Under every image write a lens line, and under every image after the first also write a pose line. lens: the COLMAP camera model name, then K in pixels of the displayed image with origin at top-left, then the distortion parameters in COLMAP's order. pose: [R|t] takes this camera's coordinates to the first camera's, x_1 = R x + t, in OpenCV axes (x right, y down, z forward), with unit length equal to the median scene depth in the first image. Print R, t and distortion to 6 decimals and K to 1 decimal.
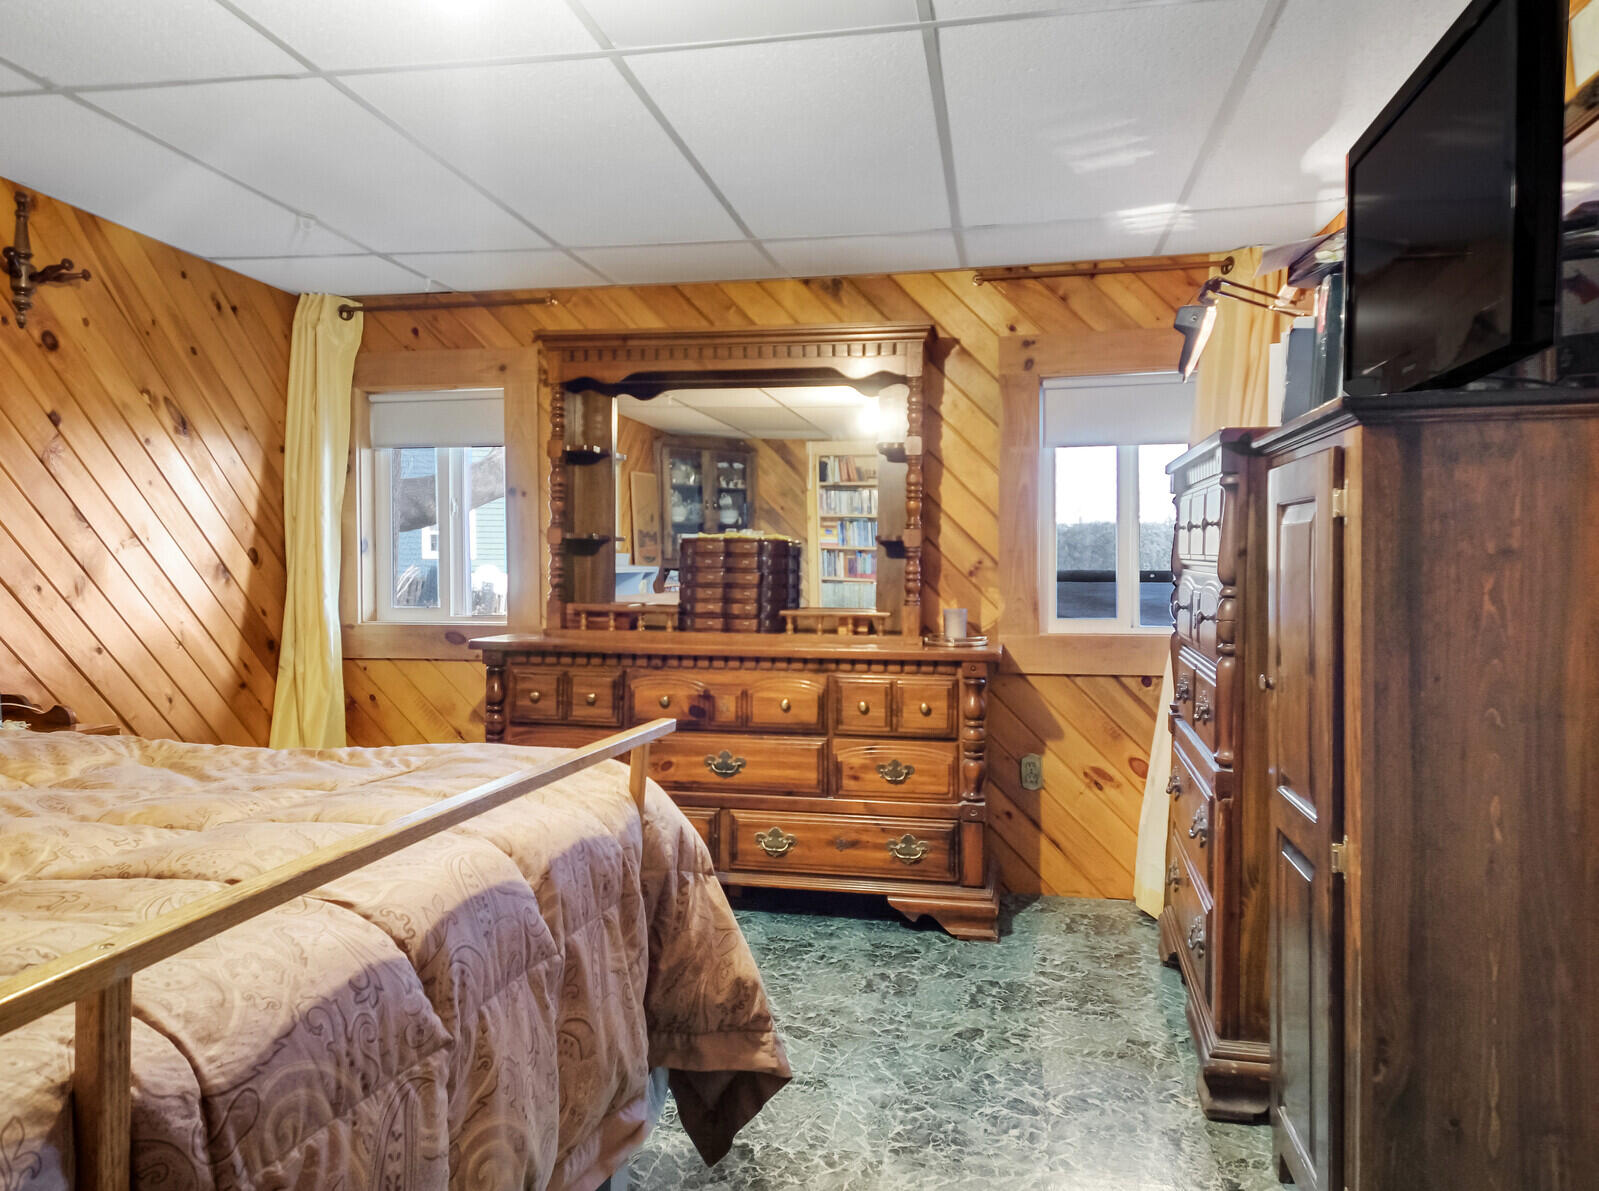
lens RADIAL K [[1109.6, 0, 803.9], [0, 1109.6, 586.4], [0, 0, 1]] dist [0.069694, -0.074139]
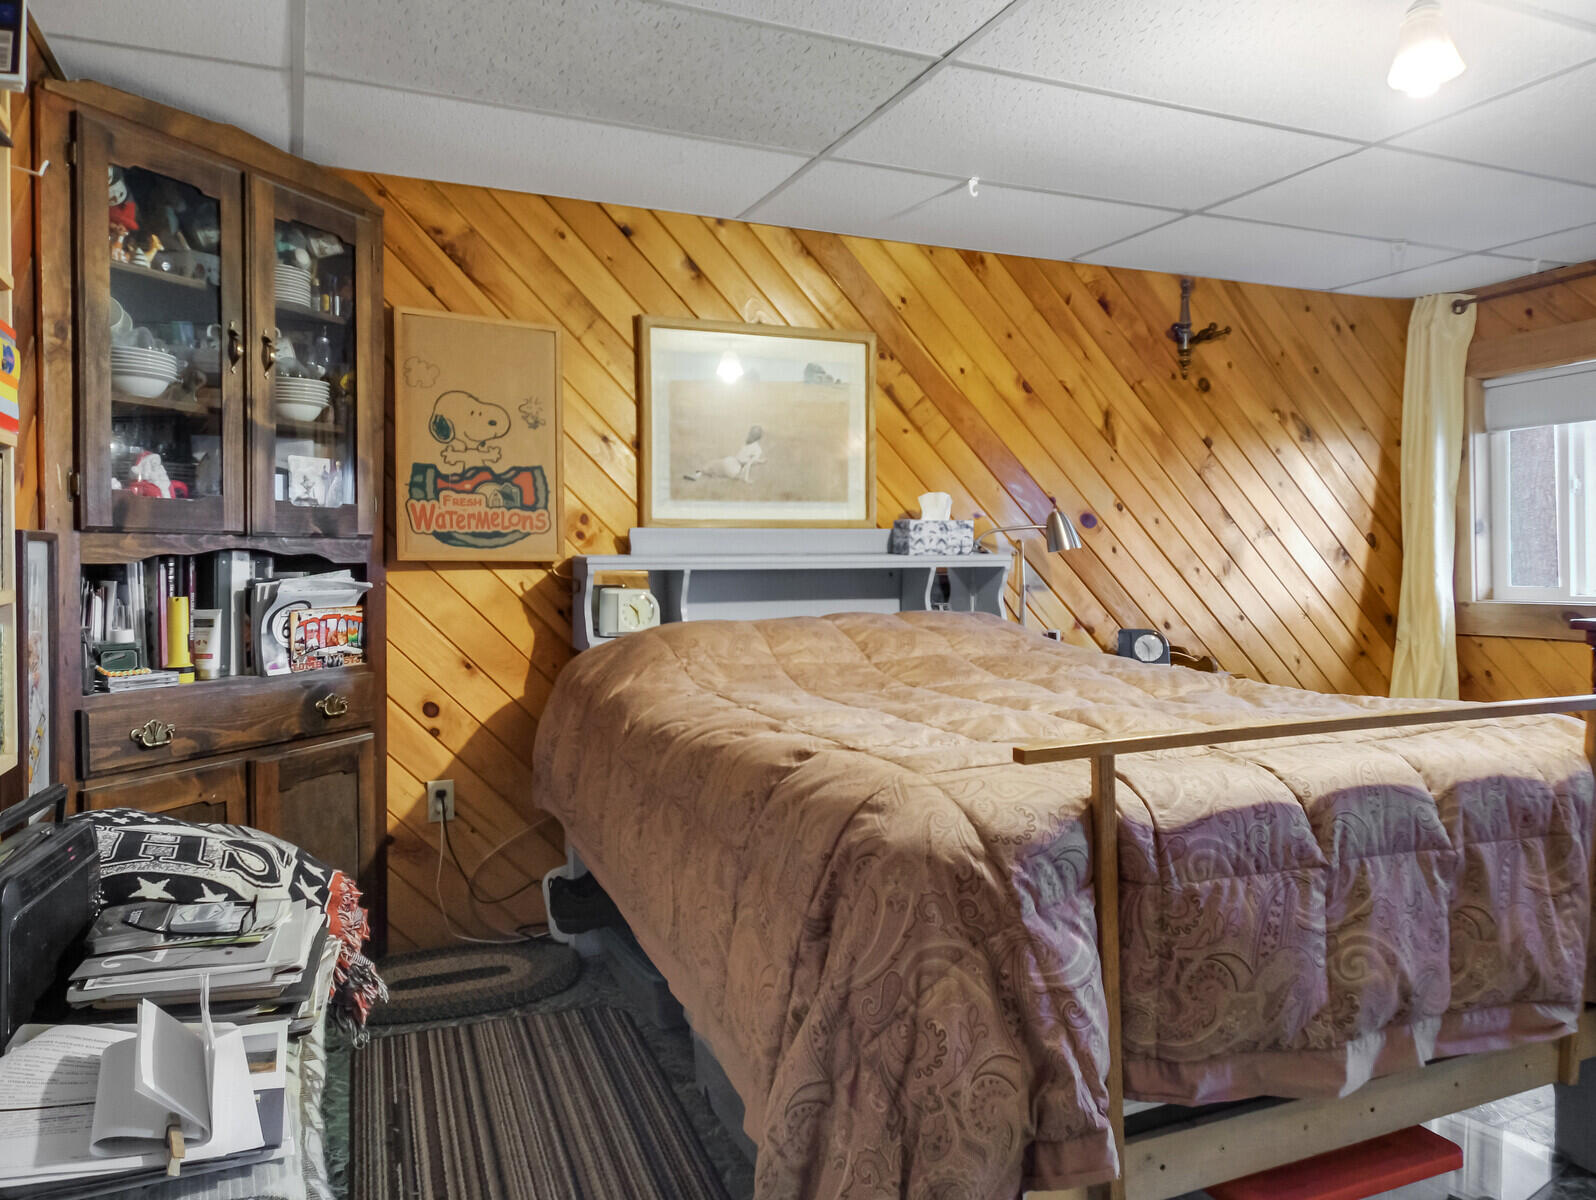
lens RADIAL K [[1127.3, 0, 799.4], [0, 1127.3, 577.9], [0, 0, 1]] dist [0.033351, -0.032875]
pose [[0.551962, 0.001407, -0.833868, 0.192401], [0.007391, 0.999951, 0.006579, -0.000923], [0.833836, -0.009795, 0.551925, -0.149359]]
